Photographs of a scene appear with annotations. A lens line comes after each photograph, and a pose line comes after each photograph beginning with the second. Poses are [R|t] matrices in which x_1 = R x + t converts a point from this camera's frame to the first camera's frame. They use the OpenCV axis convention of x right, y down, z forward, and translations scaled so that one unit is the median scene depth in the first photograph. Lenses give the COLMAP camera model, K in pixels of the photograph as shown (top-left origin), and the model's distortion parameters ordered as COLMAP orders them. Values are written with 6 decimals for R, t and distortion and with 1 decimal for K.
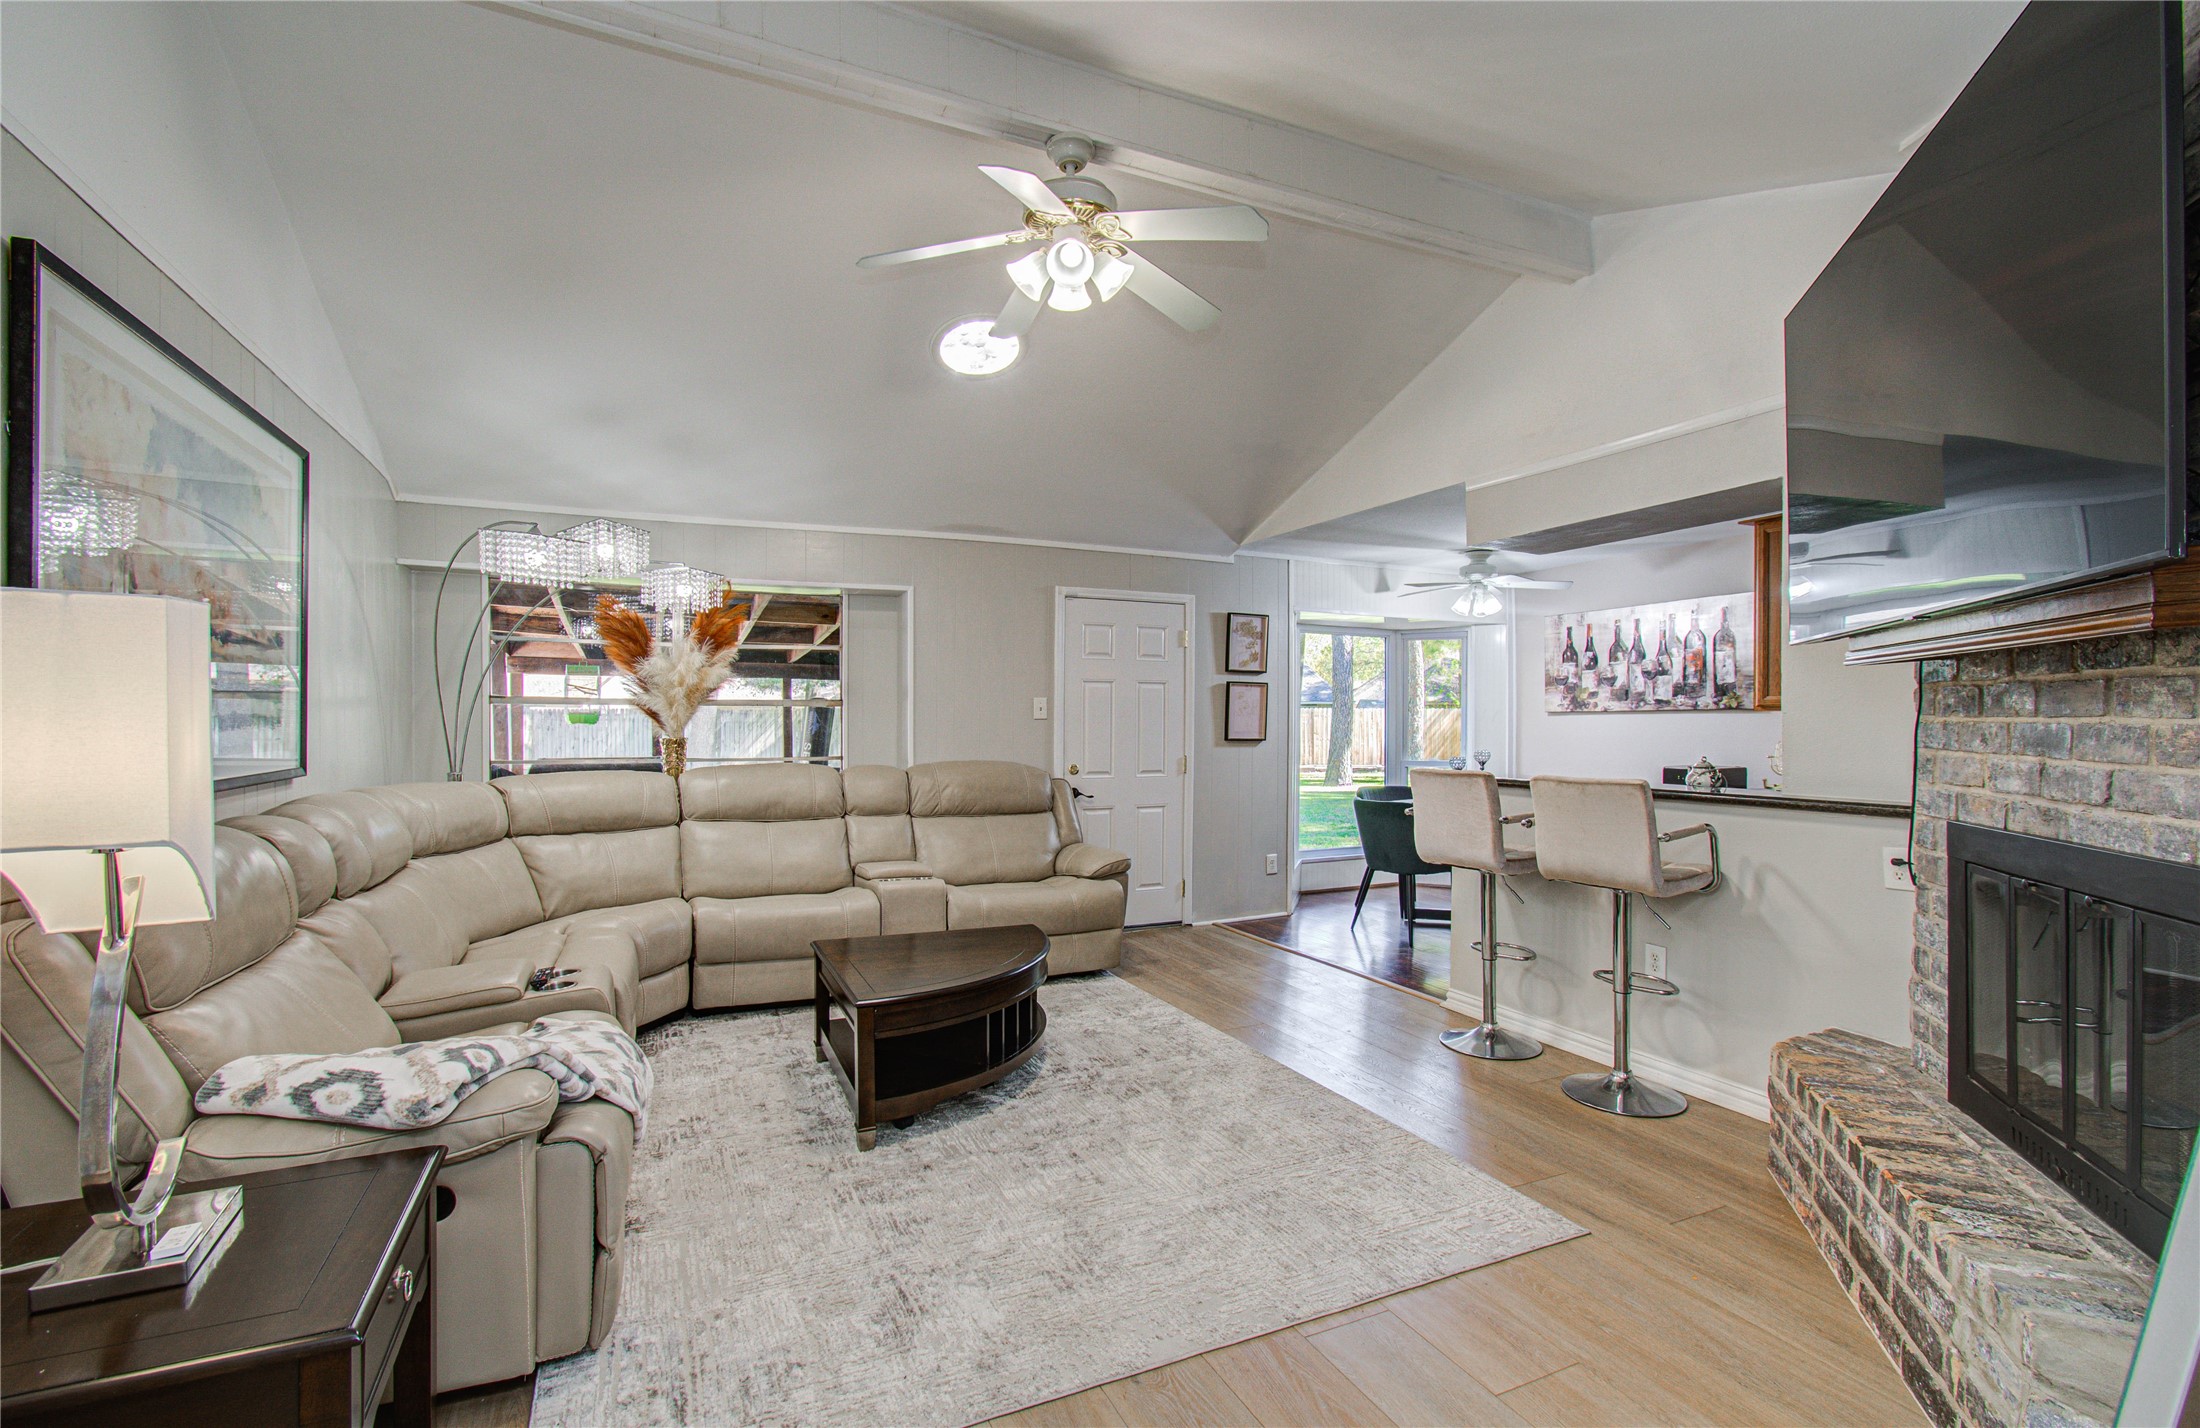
lens RADIAL K [[997.1, 0, 1110.9], [0, 997.1, 735.8], [0, 0, 1]] dist [0.008012, 0.001138]
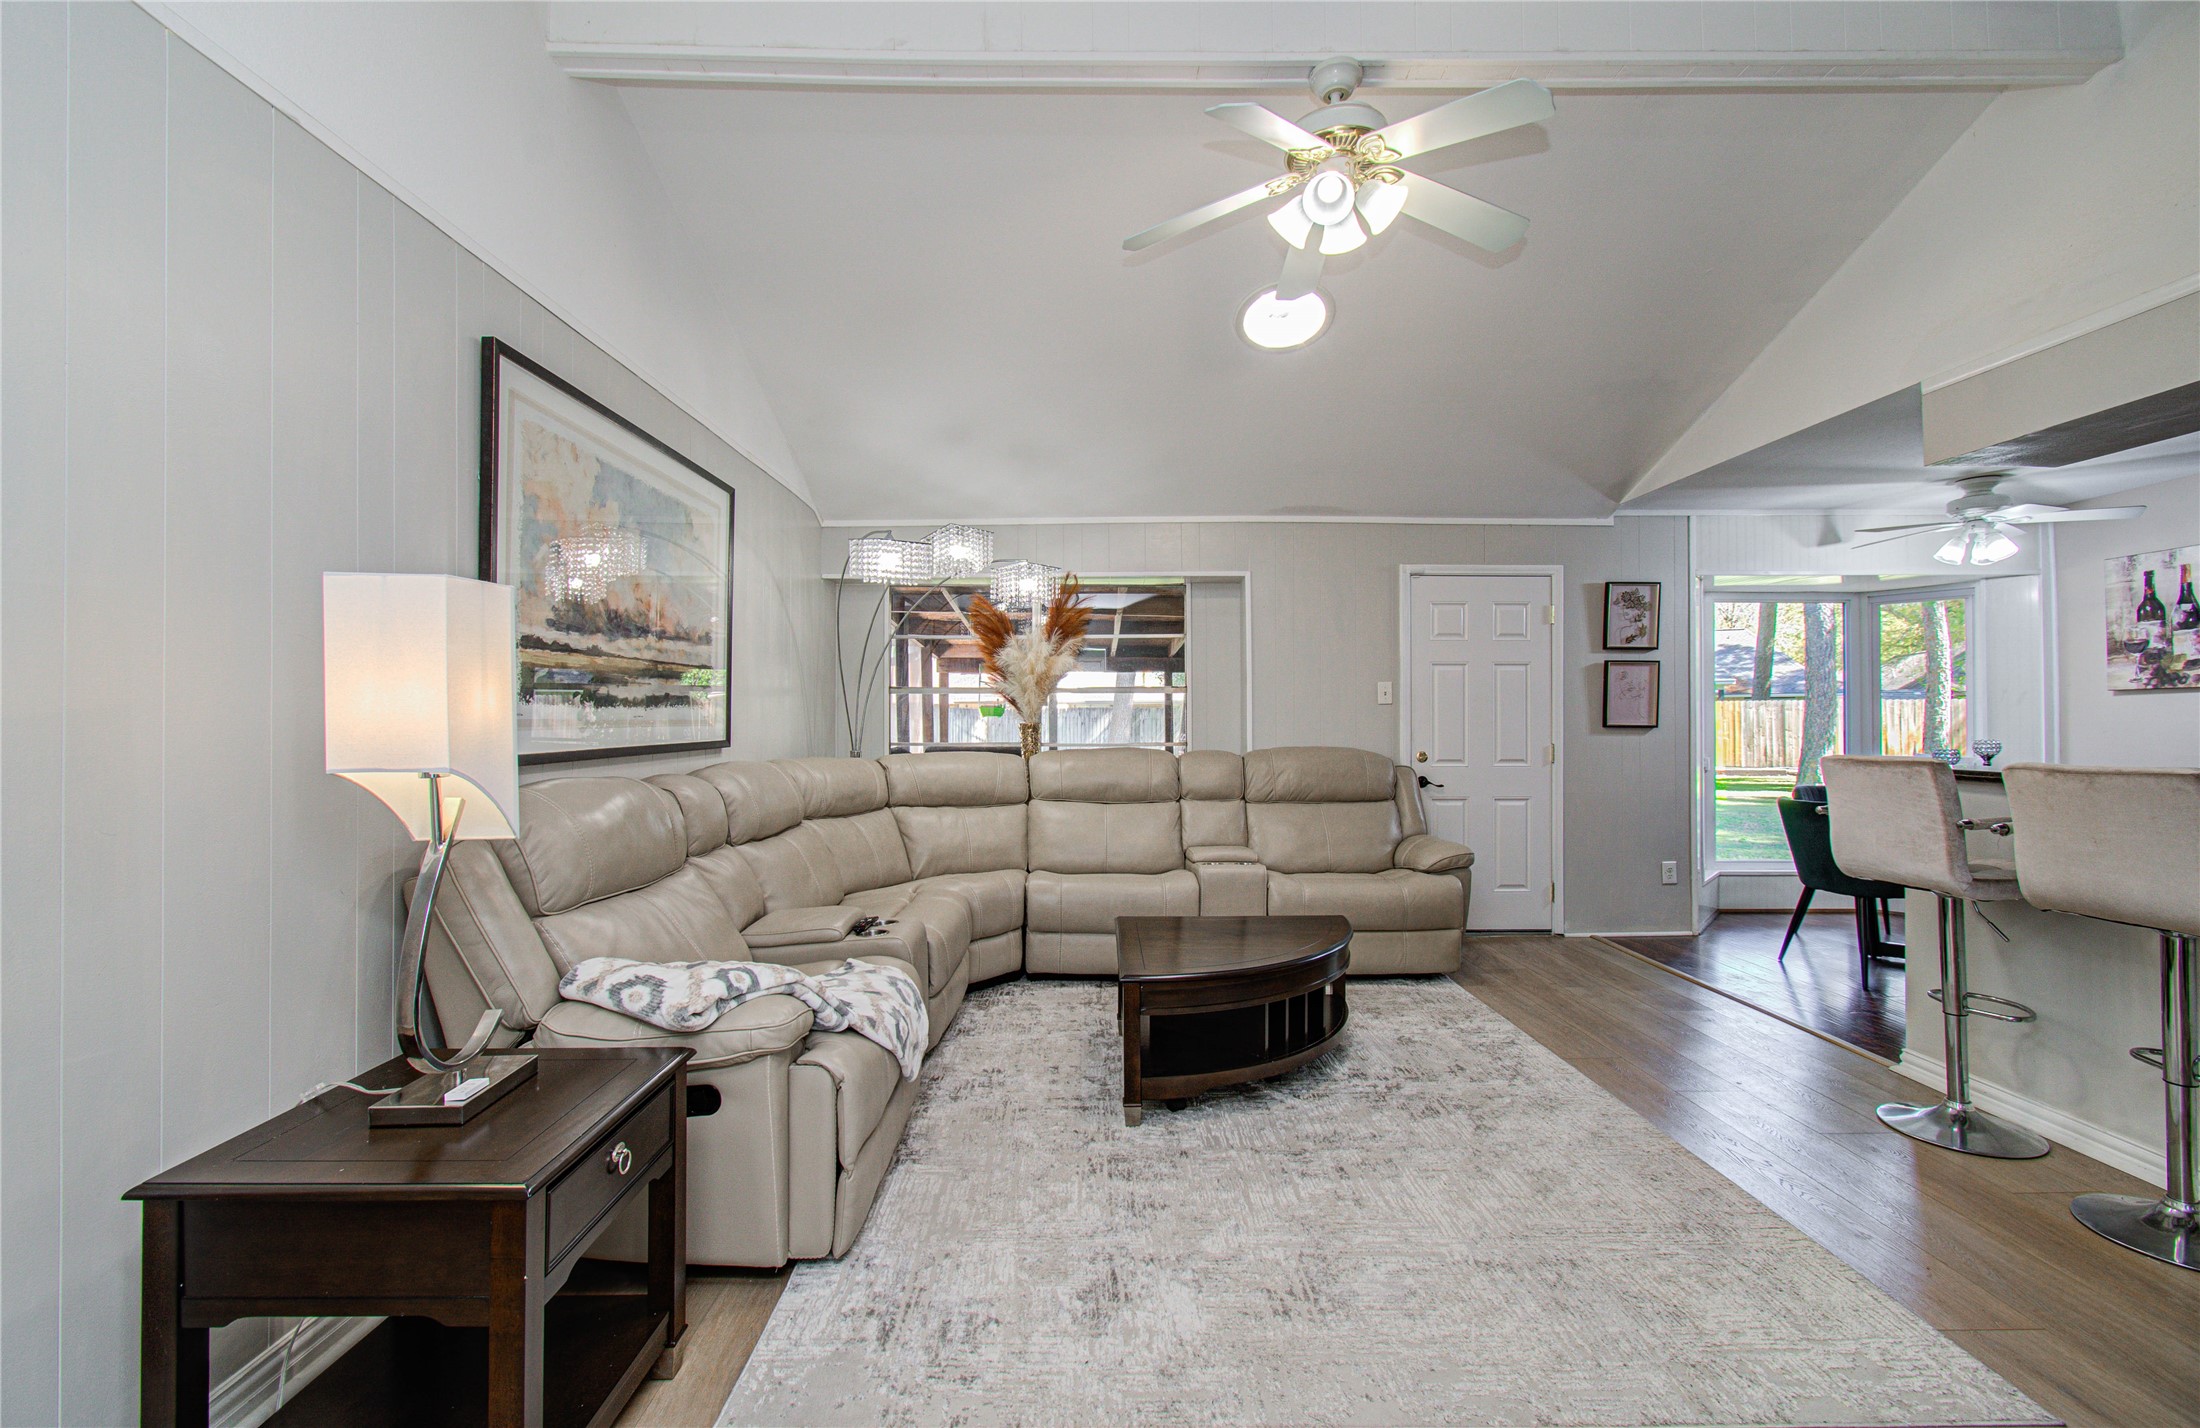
lens RADIAL K [[976.1, 0, 1100.0], [0, 976.1, 714.0], [0, 0, 1]] dist [0.001850, 0.000840]
pose [[0.908687, -0.004829, -0.417450, 0.107641], [-0.004260, 0.999774, -0.020839, 0.019369], [0.417456, 0.020715, 0.908461, 0.073479]]
